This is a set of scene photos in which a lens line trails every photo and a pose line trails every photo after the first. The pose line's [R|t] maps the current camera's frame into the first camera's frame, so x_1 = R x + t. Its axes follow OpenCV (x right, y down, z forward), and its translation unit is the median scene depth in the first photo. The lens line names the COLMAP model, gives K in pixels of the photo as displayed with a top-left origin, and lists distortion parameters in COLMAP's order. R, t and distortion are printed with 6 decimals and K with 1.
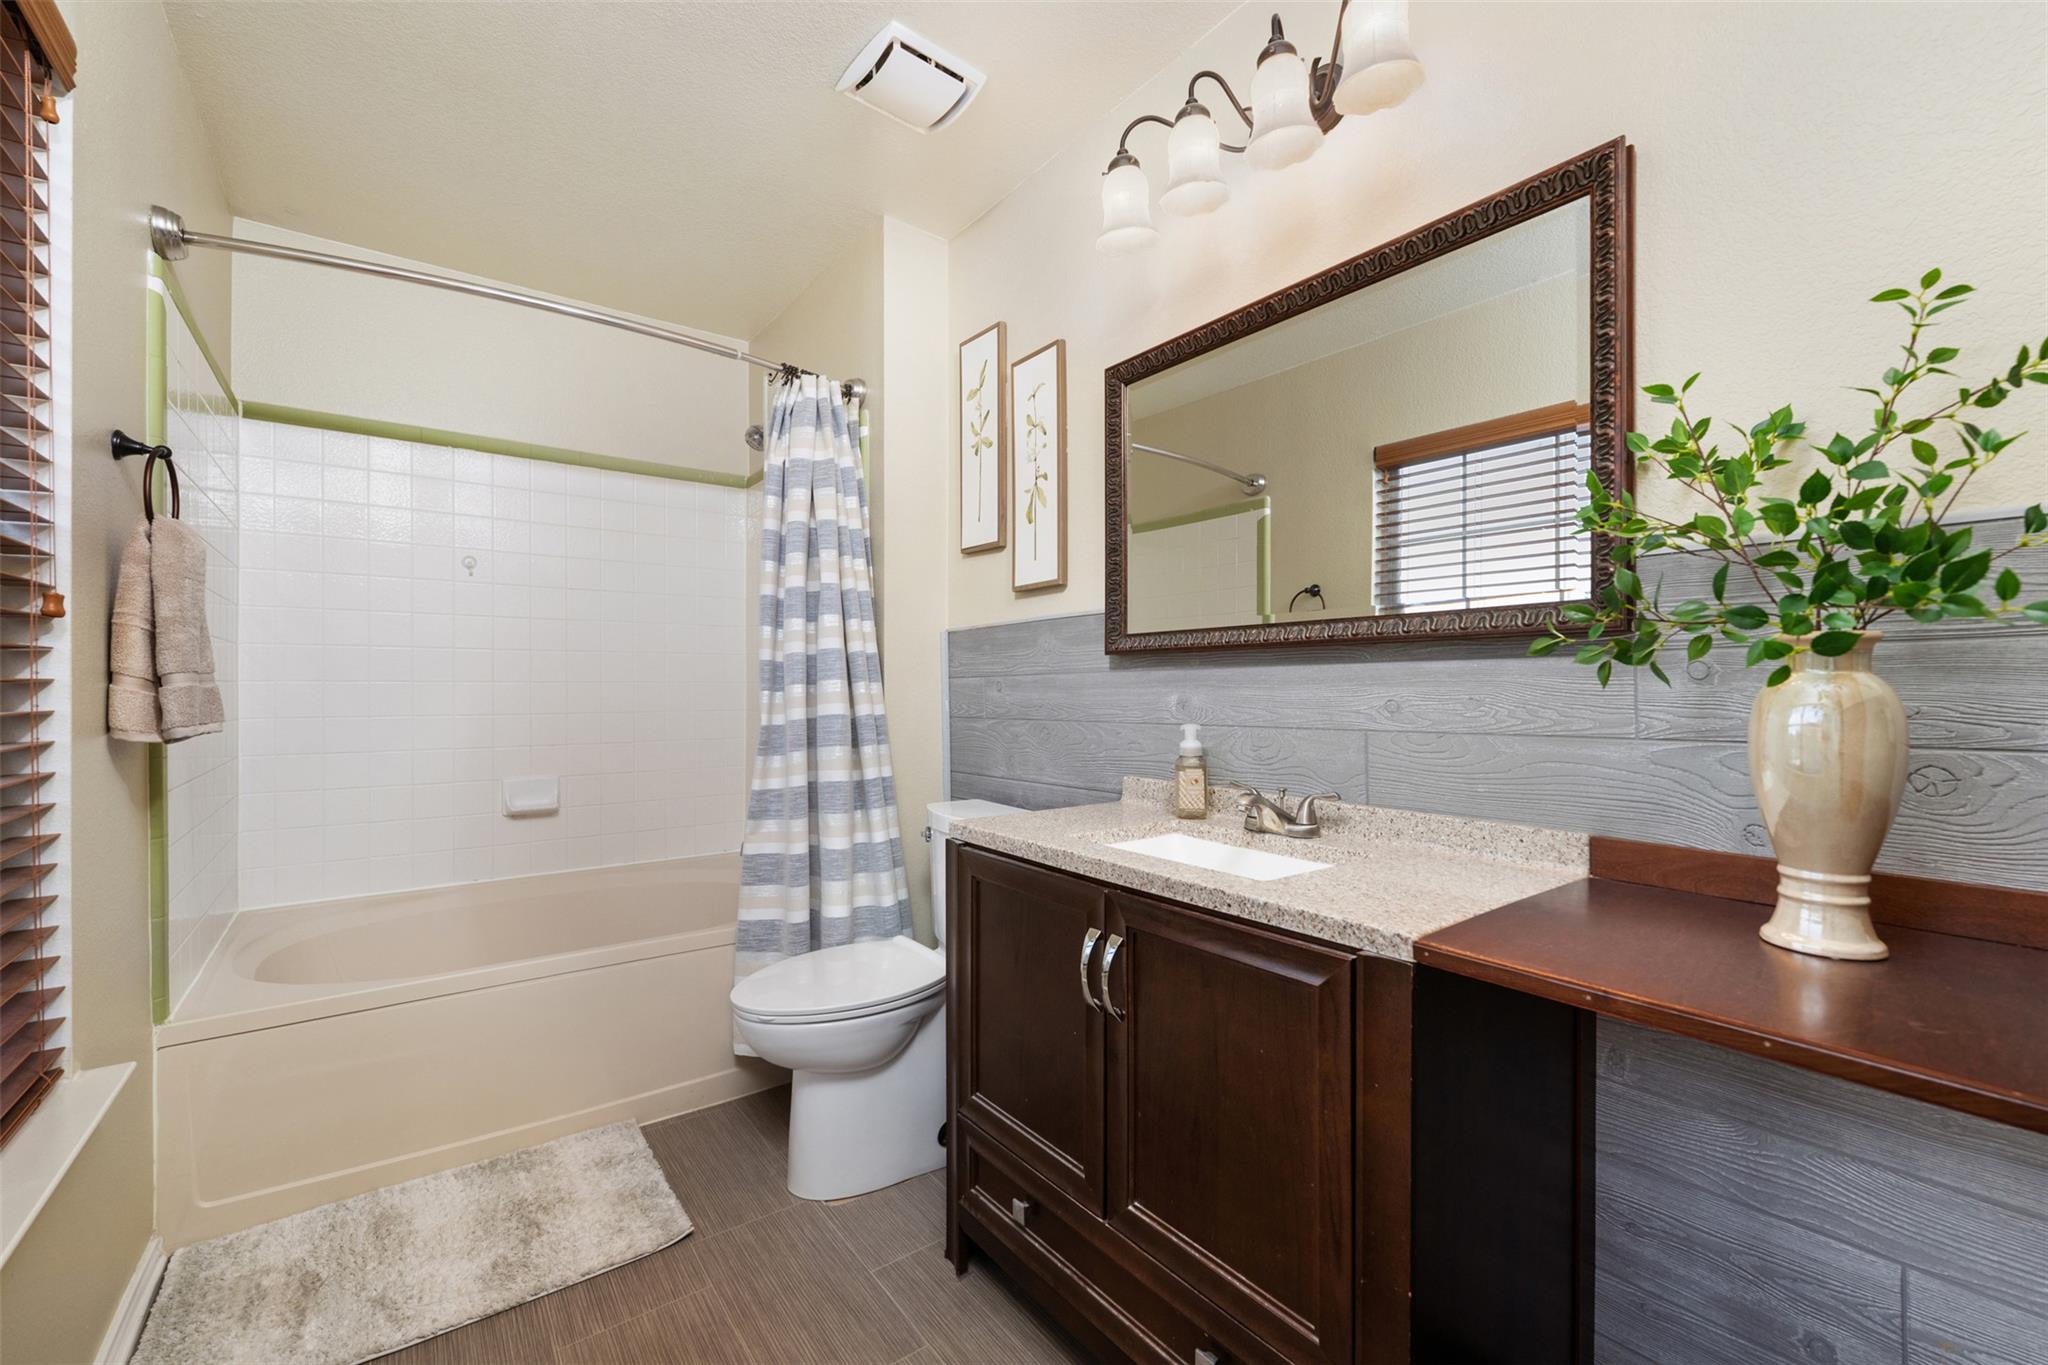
lens RADIAL K [[840.4, 0, 1019.3], [0, 840.4, 682.4], [0, 0, 1]] dist [0.000646, 0.000026]
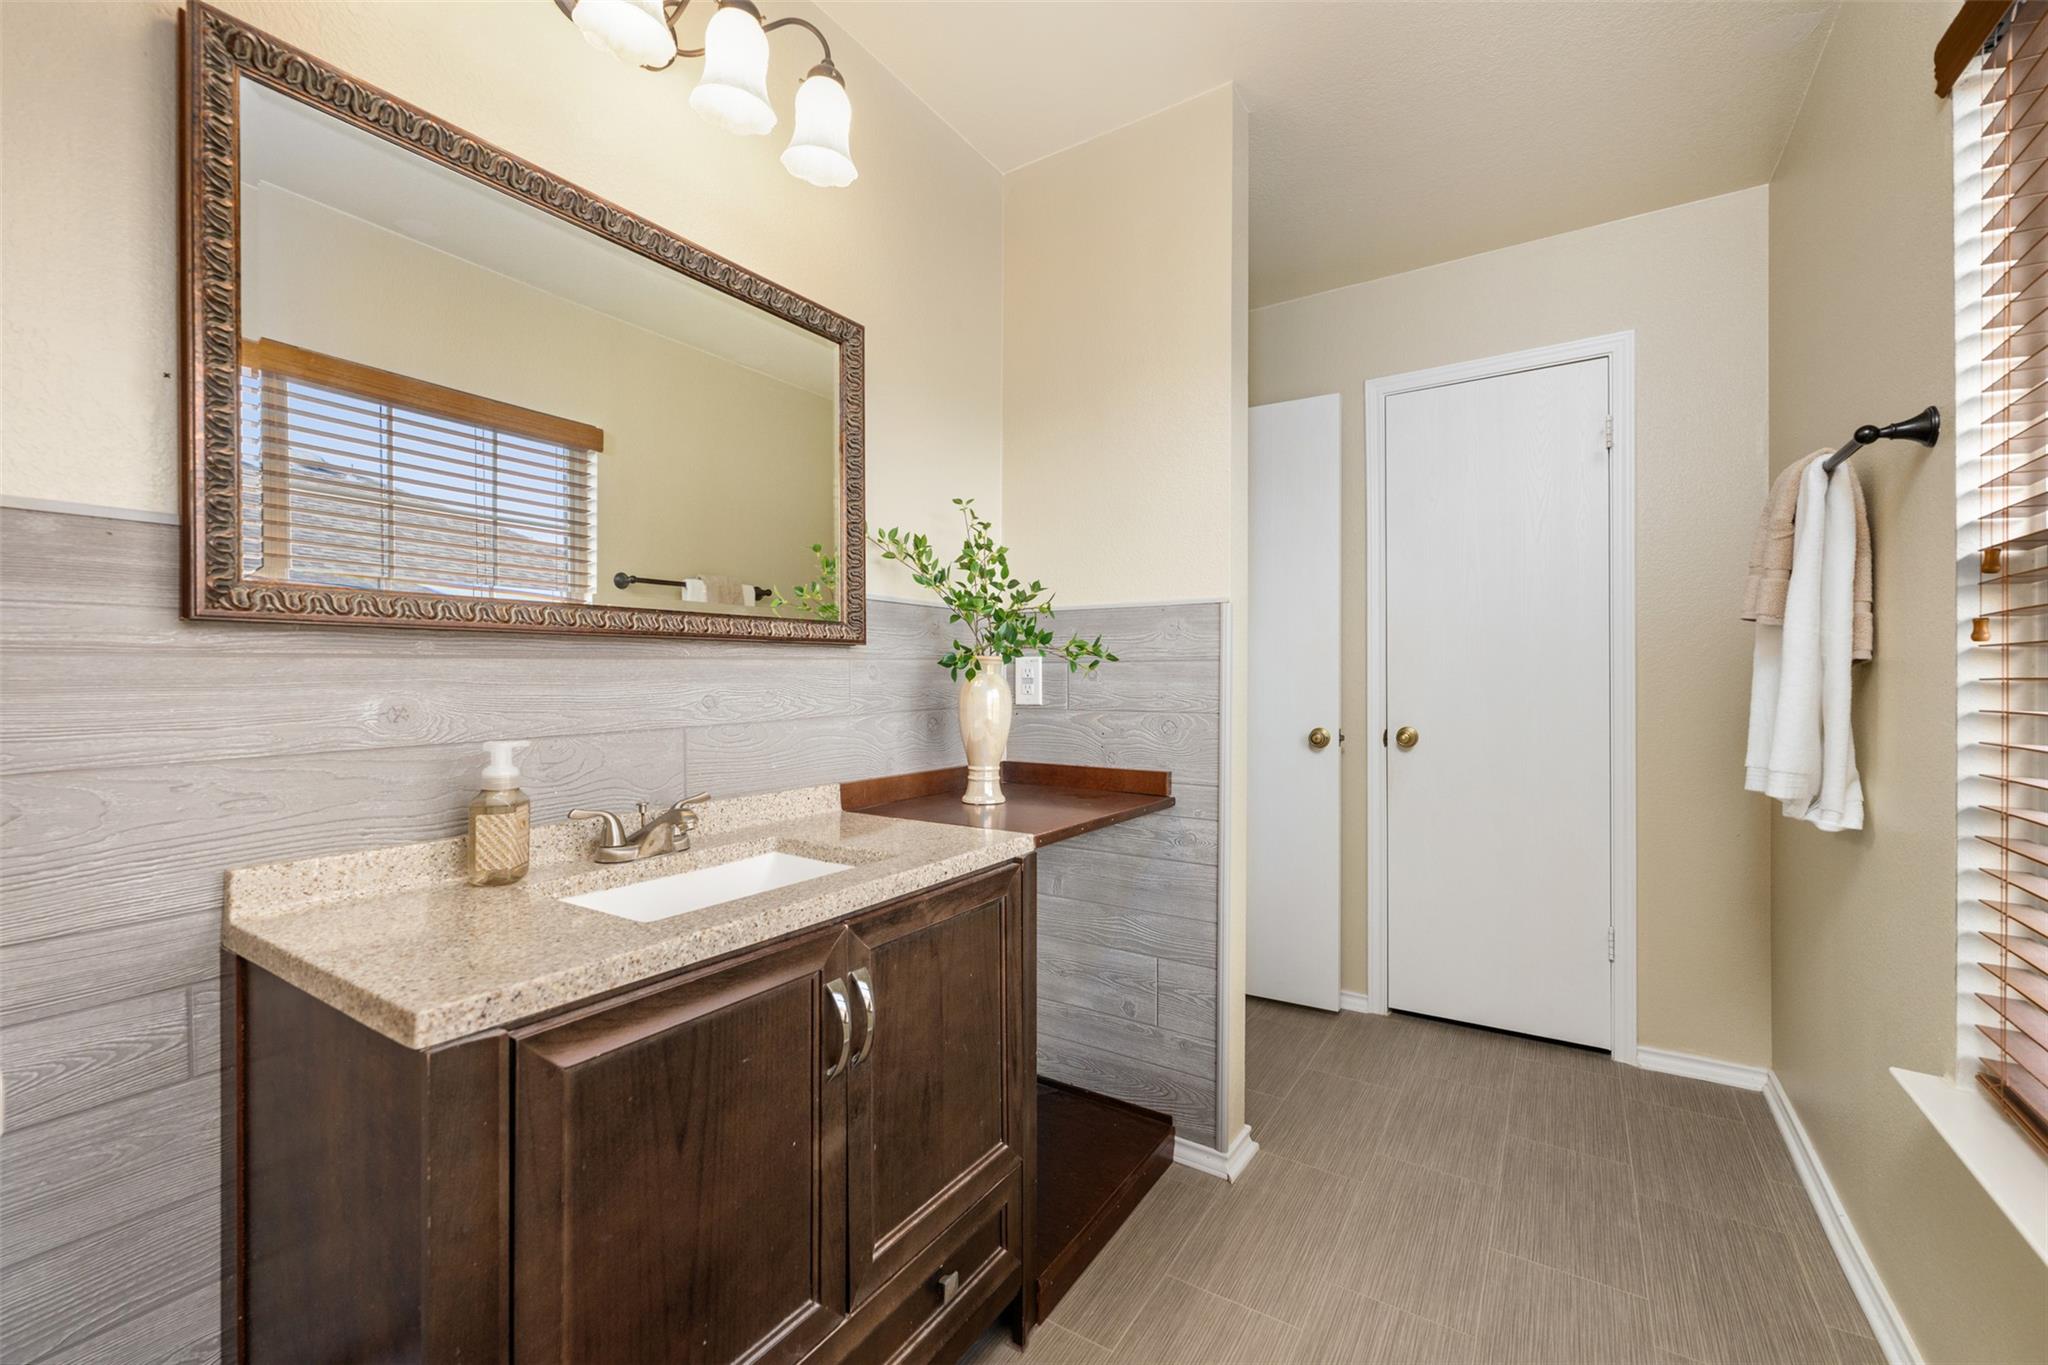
lens RADIAL K [[840.4, 0, 1018.2], [0, 840.4, 682.7], [0, 0, 1]] dist [0.000646, 0.000026]
pose [[-0.348974, -0.001118, 0.937132, -0.643058], [0.001596, 0.999997, 0.001787, 0.003604], [-0.937131, 0.002119, -0.348971, 0.977800]]
